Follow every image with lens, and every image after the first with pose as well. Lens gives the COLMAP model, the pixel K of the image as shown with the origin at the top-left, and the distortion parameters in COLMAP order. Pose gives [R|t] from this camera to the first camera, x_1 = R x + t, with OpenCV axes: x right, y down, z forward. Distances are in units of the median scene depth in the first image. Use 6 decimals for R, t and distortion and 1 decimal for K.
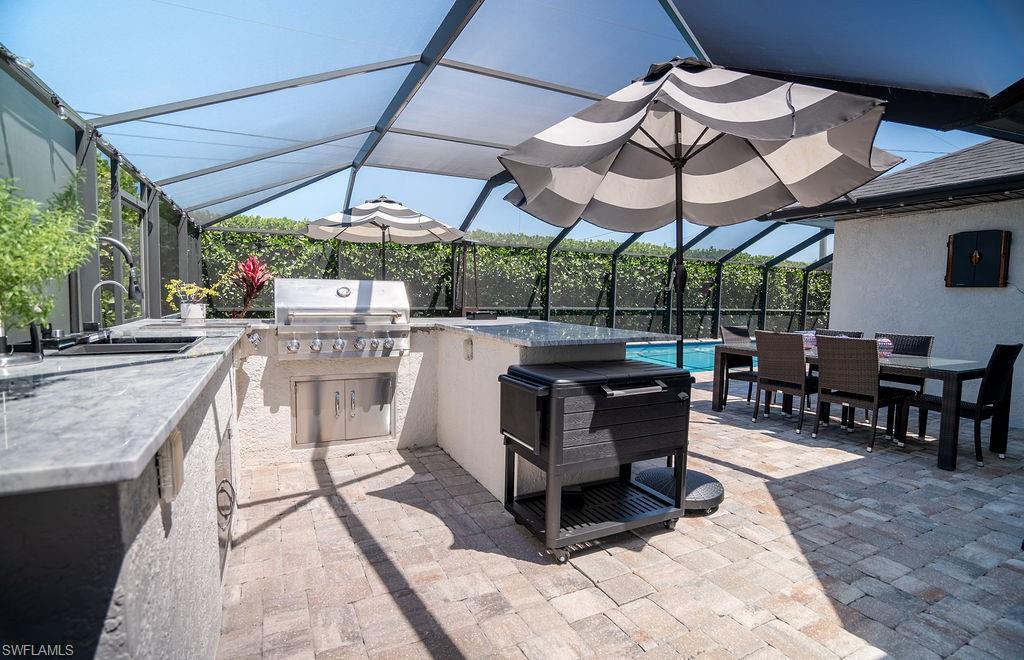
lens RADIAL K [[484.7, 0, 505.3], [0, 484.7, 324.4], [0, 0, 1]] dist [-0.054722, 0.018994]
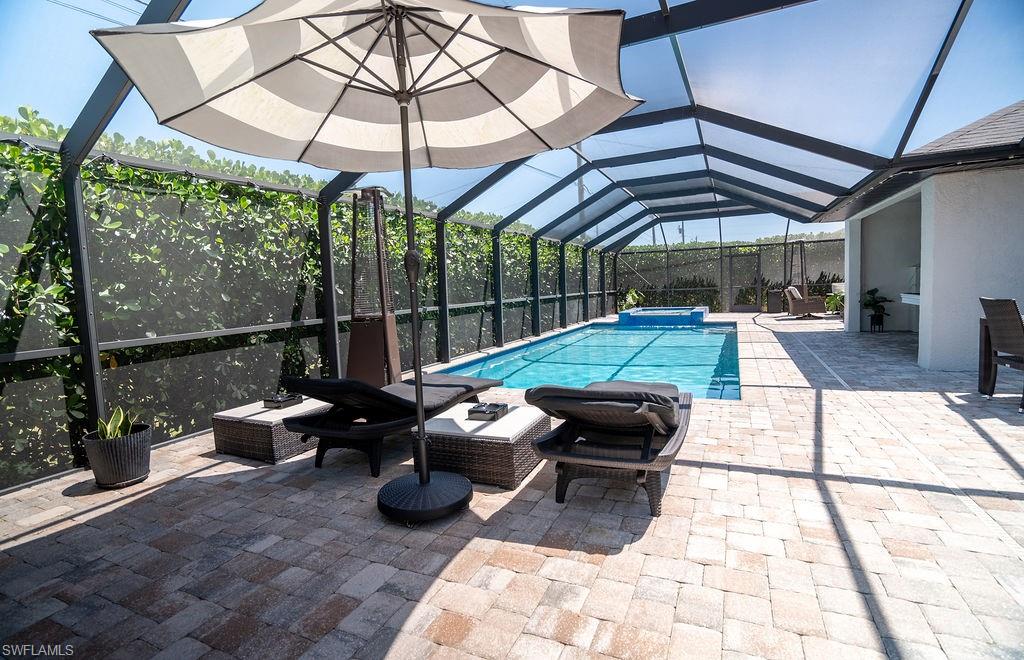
lens RADIAL K [[484.7, 0, 527.7], [0, 484.7, 329.2], [0, 0, 1]] dist [-0.054722, 0.018994]
pose [[0.755612, -0.112578, 0.645273, -0.427695], [0.108099, 0.993044, 0.046669, -0.035556], [-0.646038, 0.034490, 0.762526, 0.669899]]
